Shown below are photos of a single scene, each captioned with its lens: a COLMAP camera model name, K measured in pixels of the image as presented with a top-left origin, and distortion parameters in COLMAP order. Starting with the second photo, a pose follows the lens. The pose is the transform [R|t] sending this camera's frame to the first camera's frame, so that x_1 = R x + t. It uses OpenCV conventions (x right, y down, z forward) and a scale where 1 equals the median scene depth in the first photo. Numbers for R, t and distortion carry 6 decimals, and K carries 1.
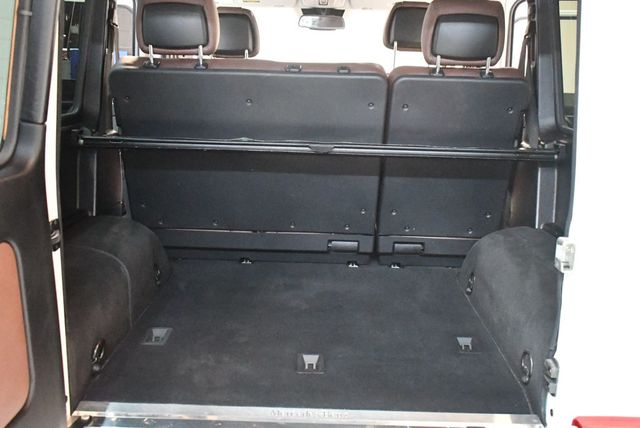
lens RADIAL K [[654.1, 0, 320.3], [0, 654.1, 212.8], [0, 0, 1]] dist [-0.011210, 0.000000]
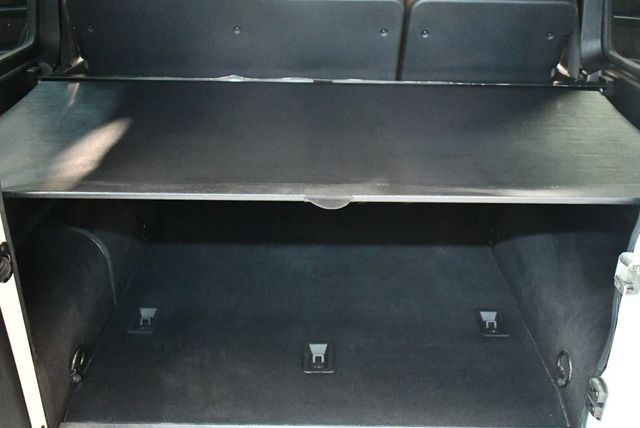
lens RADIAL K [[654.1, 0, 319.6], [0, 654.1, 215.1], [0, 0, 1]] dist [-0.011210, 0.000000]
pose [[0.999882, -0.015244, 0.001782, -0.011347], [0.014473, 0.975167, 0.220999, -0.151823], [-0.005106, -0.220947, 0.975272, 0.168948]]
